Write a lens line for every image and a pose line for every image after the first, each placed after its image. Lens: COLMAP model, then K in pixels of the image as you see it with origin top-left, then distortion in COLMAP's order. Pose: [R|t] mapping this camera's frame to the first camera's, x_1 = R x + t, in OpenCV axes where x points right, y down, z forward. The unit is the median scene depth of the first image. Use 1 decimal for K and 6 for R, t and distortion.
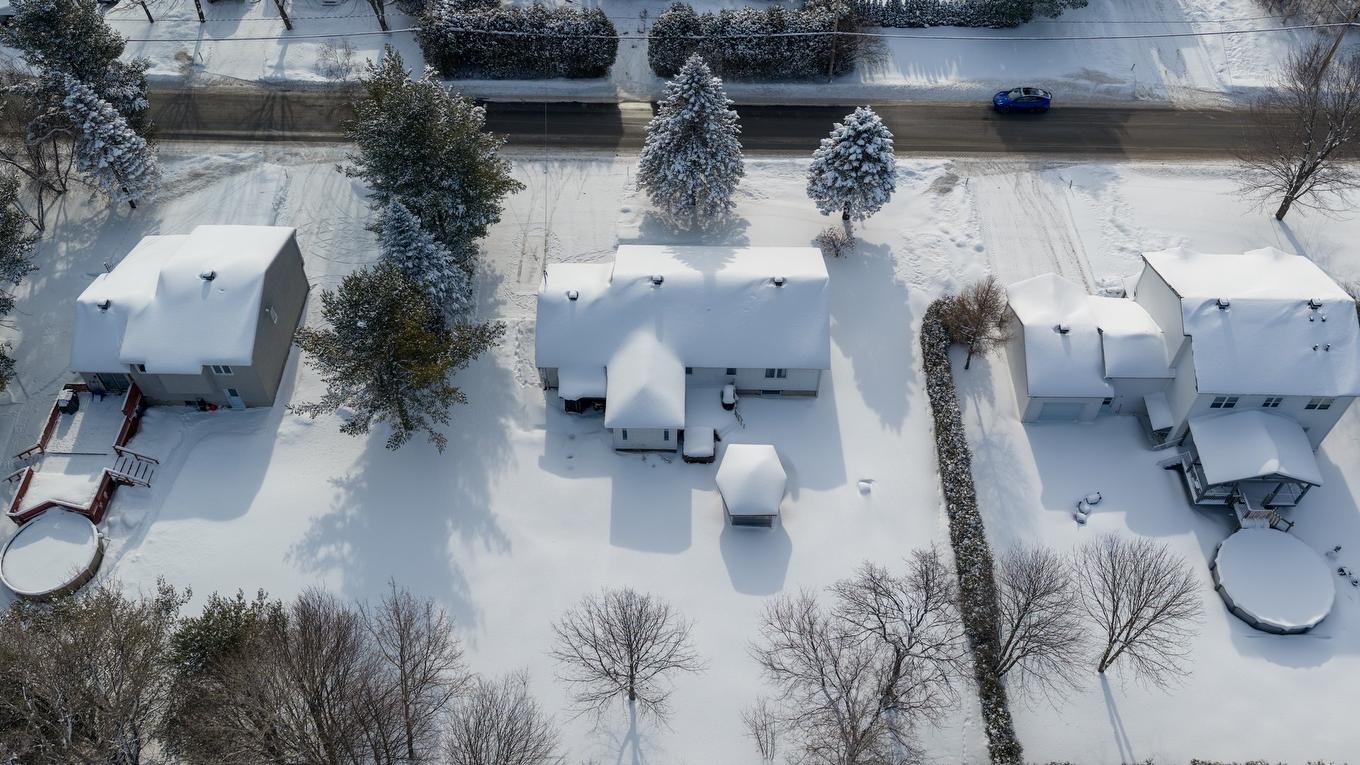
lens RADIAL K [[1118.6, 0, 693.4], [0, 1118.6, 379.0], [0, 0, 1]] dist [-0.000287, 0.000478]
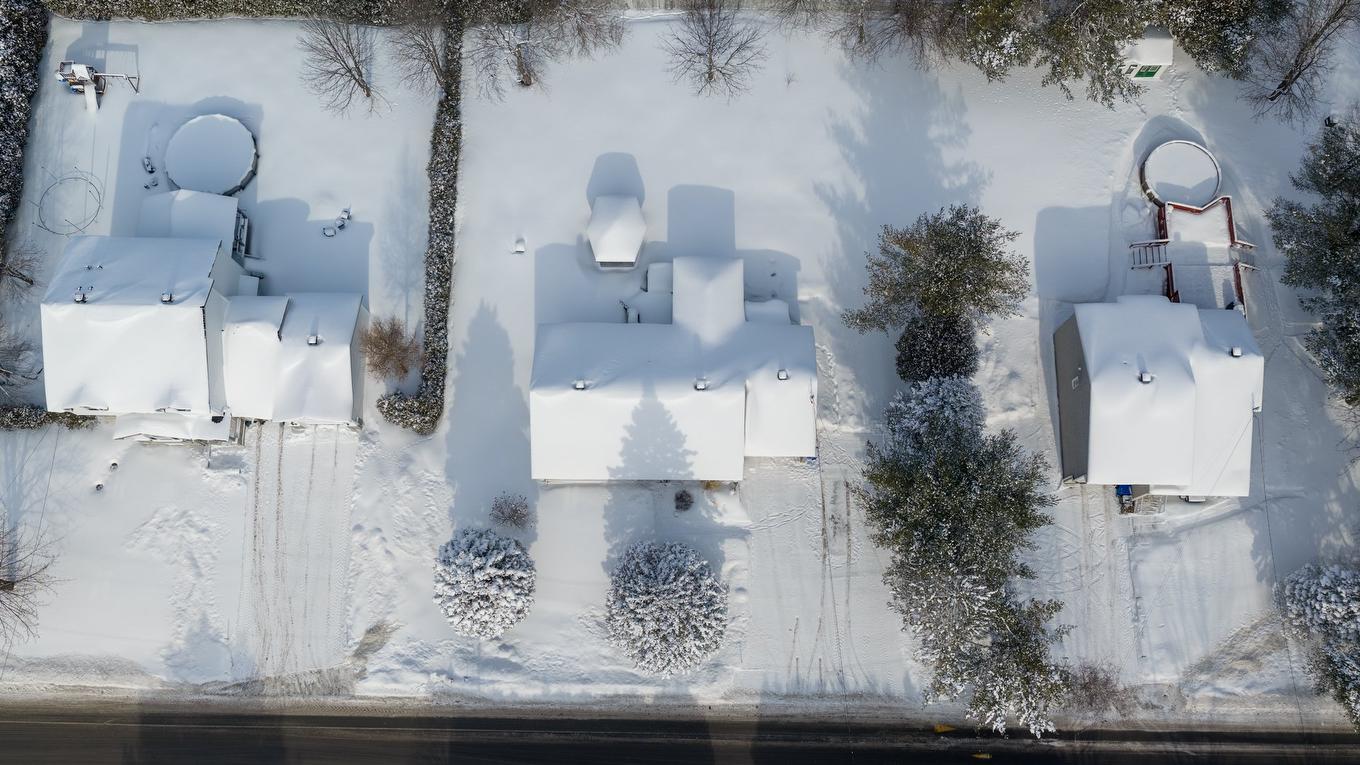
lens RADIAL K [[1118.6, 0, 679.9], [0, 1118.6, 386.9], [0, 0, 1]] dist [-0.000287, 0.000478]
pose [[-0.999998, 0.000484, 0.002035, -0.016355], [0.001324, -0.606500, 0.795082, -0.910429], [0.001619, 0.795083, 0.606498, 0.398888]]
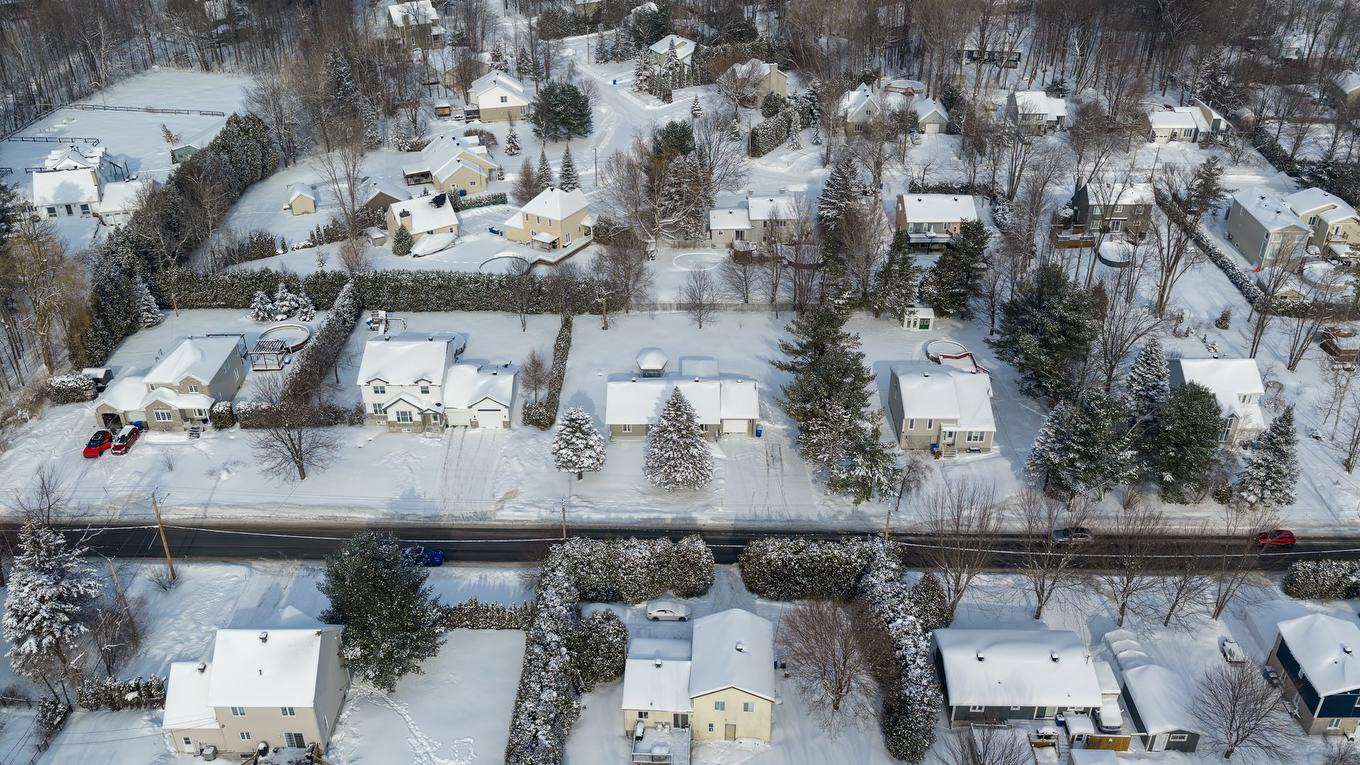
lens RADIAL K [[1118.6, 0, 688.0], [0, 1118.6, 382.0], [0, 0, 1]] dist [-0.000287, 0.000478]
pose [[-0.999976, 0.002122, -0.006648, -0.004963], [-0.006310, 0.132015, 0.991228, -2.059863], [0.002981, 0.991245, -0.131999, 1.290747]]
